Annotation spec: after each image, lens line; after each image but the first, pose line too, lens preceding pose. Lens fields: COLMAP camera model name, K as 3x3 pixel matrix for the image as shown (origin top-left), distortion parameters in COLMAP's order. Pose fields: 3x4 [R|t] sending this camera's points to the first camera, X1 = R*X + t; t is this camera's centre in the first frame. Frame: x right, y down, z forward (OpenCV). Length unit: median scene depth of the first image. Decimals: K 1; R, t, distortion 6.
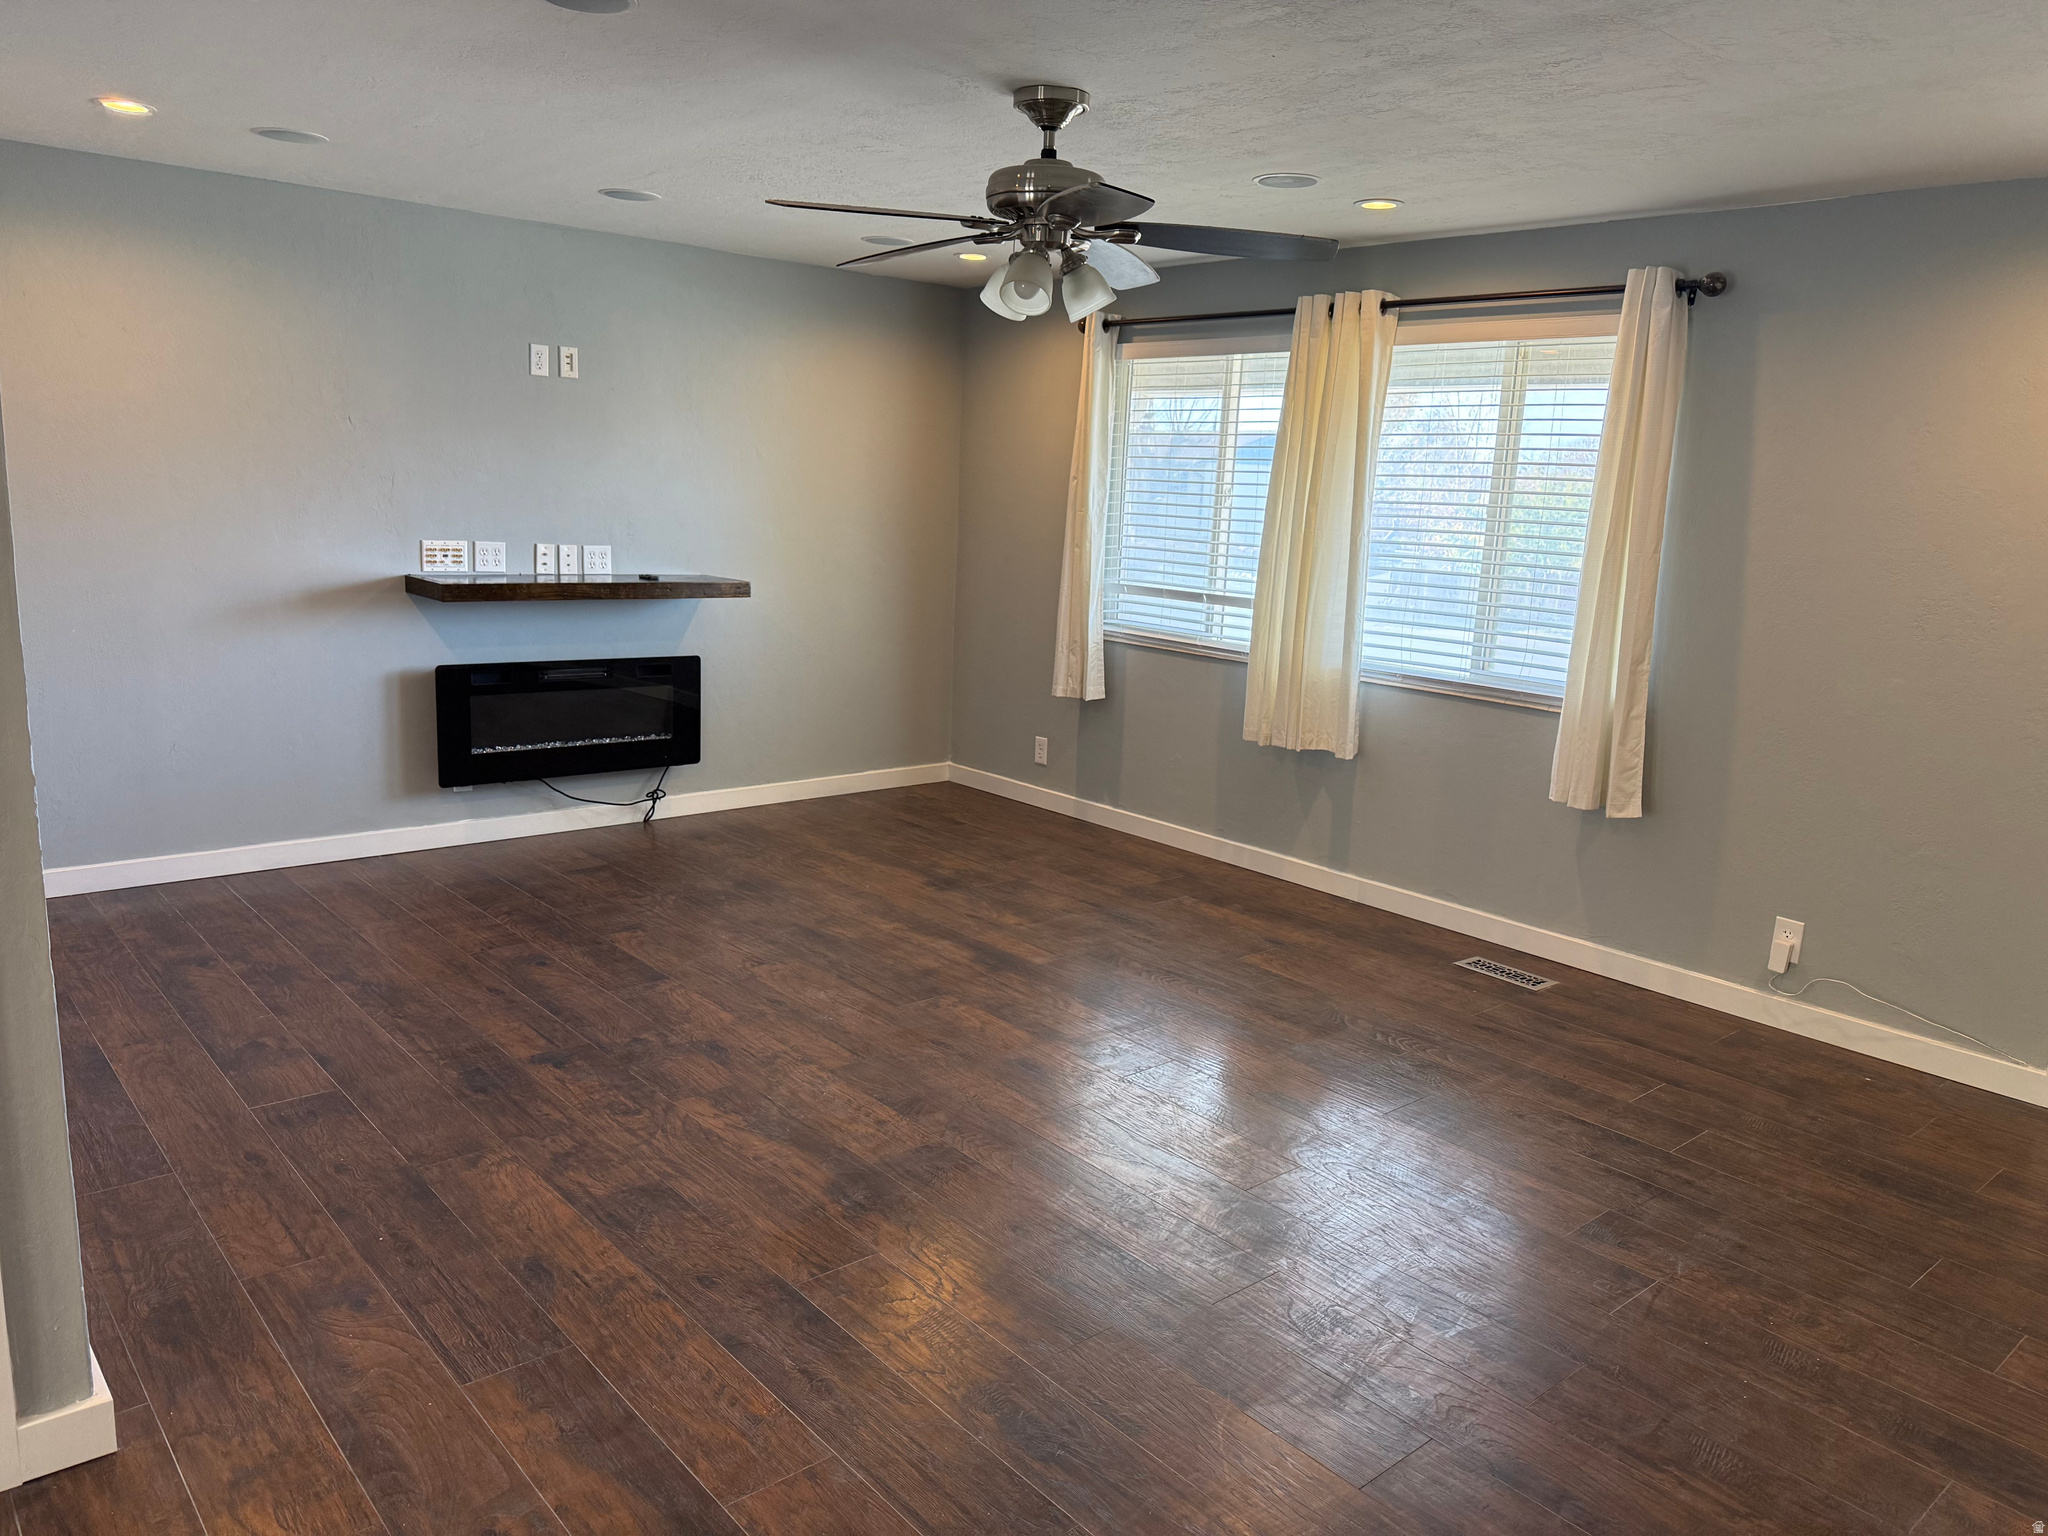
lens RADIAL K [[1442.4, 0, 1024.2], [0, 1442.4, 782.3], [0, 0, 1]] dist [0.035028, -0.038636]
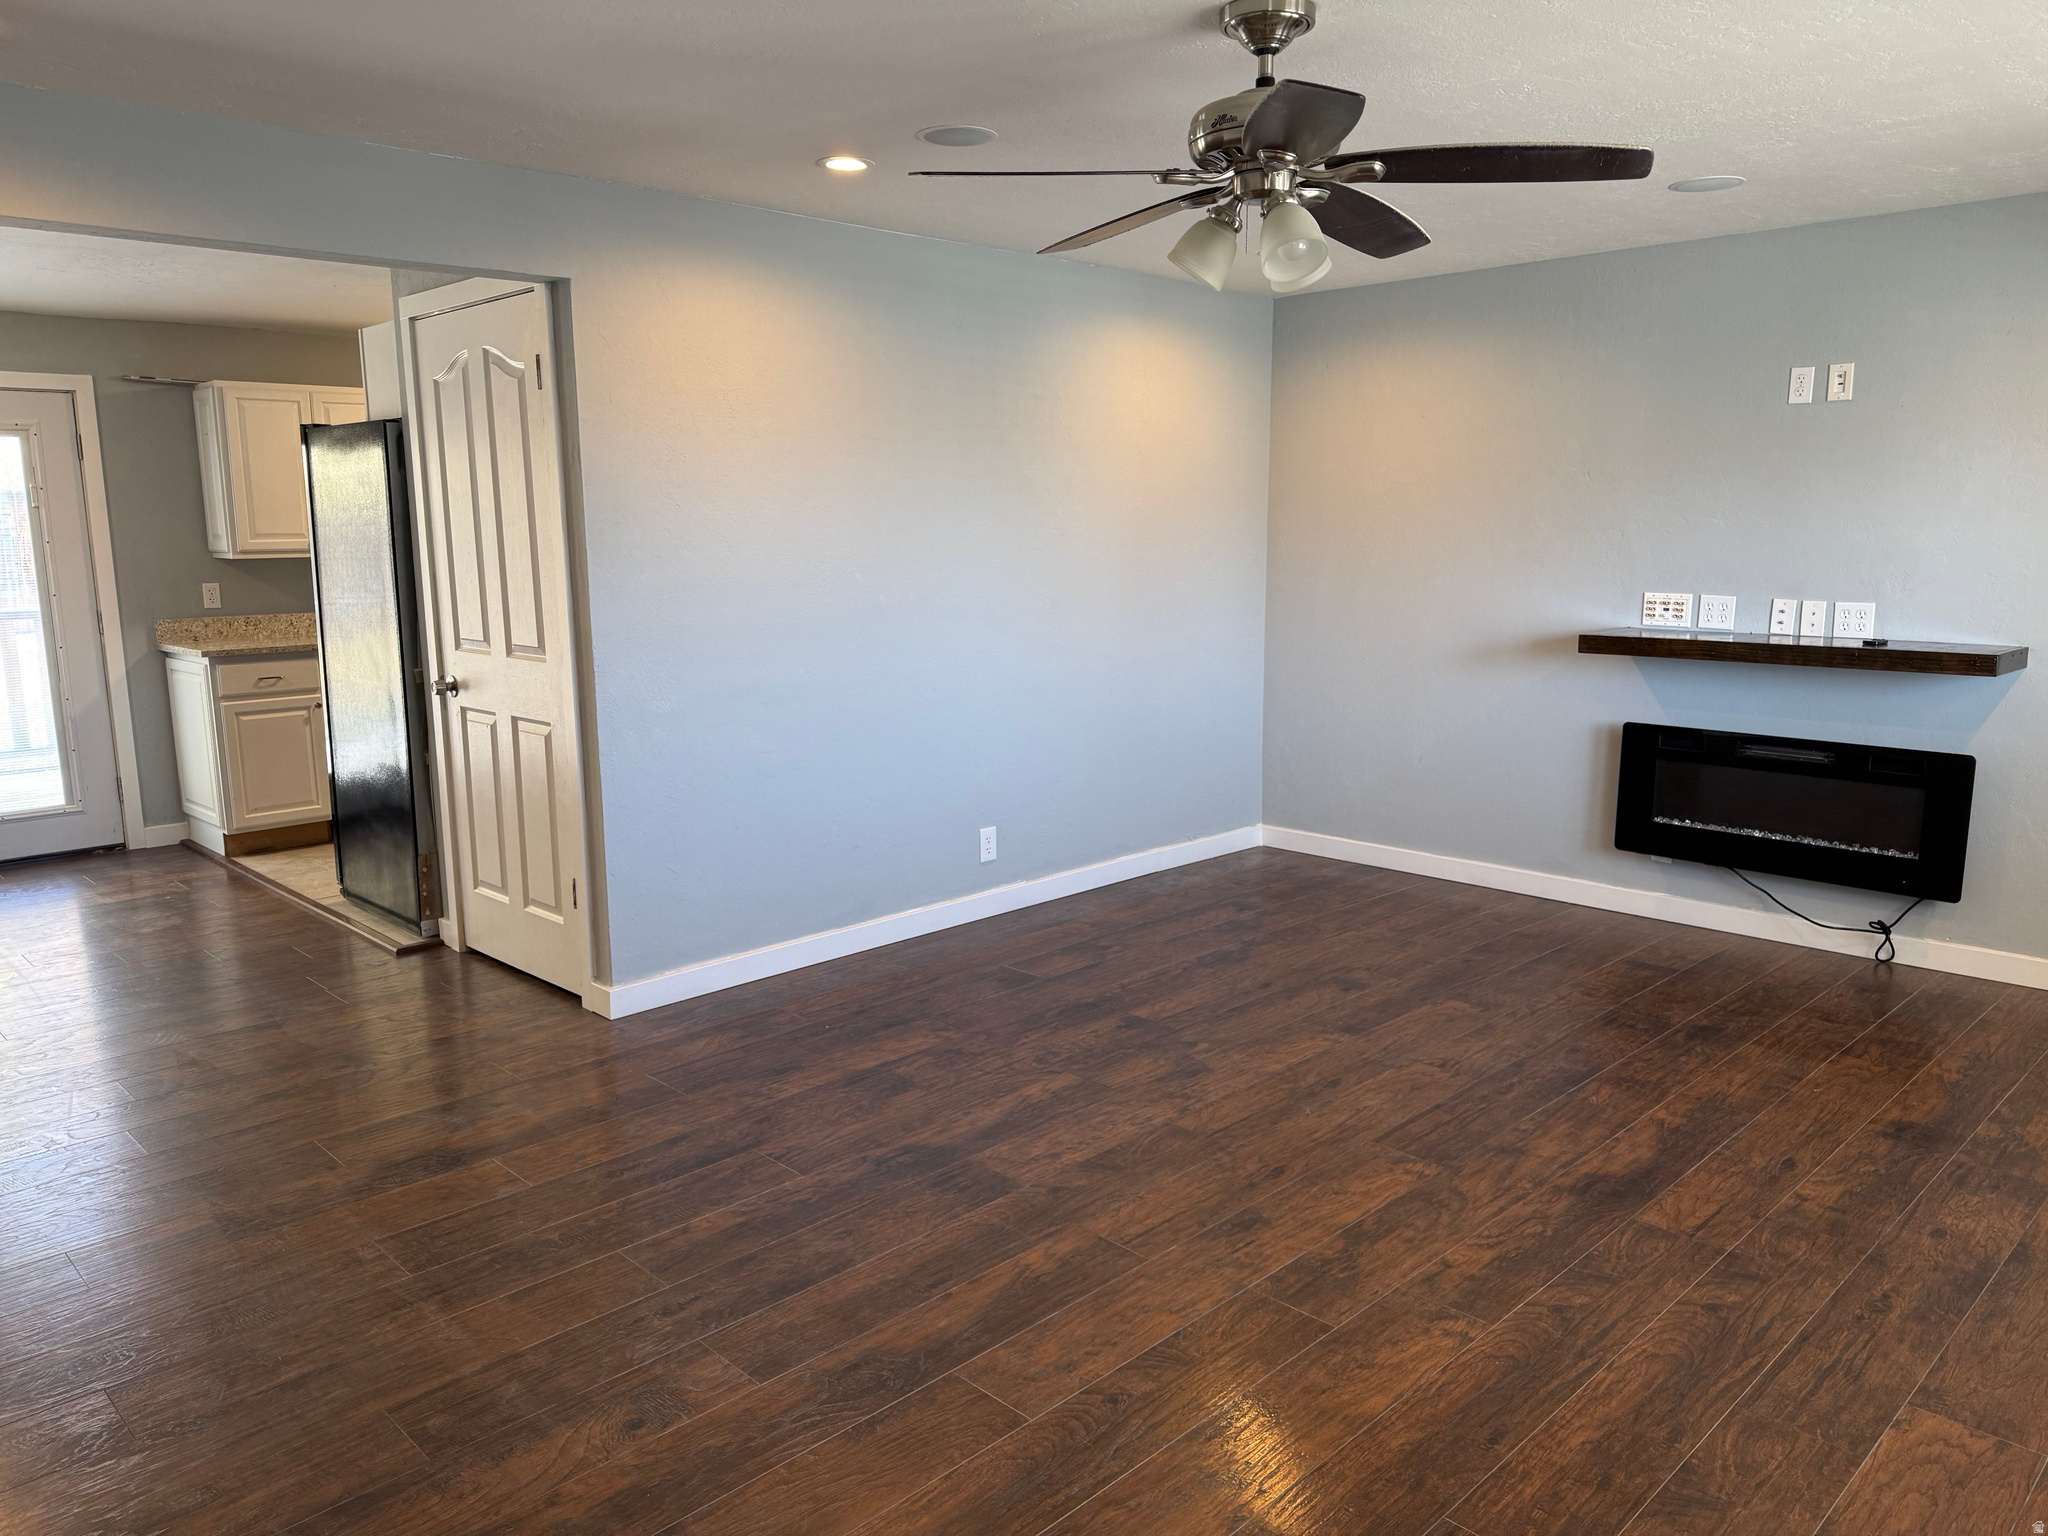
lens RADIAL K [[1442.4, 0, 1033.7], [0, 1442.4, 756.4], [0, 0, 1]] dist [0.035028, -0.038636]
pose [[0.041838, 0.108648, -0.993199, 0.535627], [-0.195386, 0.975766, 0.098510, -0.076163], [0.979834, 0.189936, 0.062052, 0.561684]]
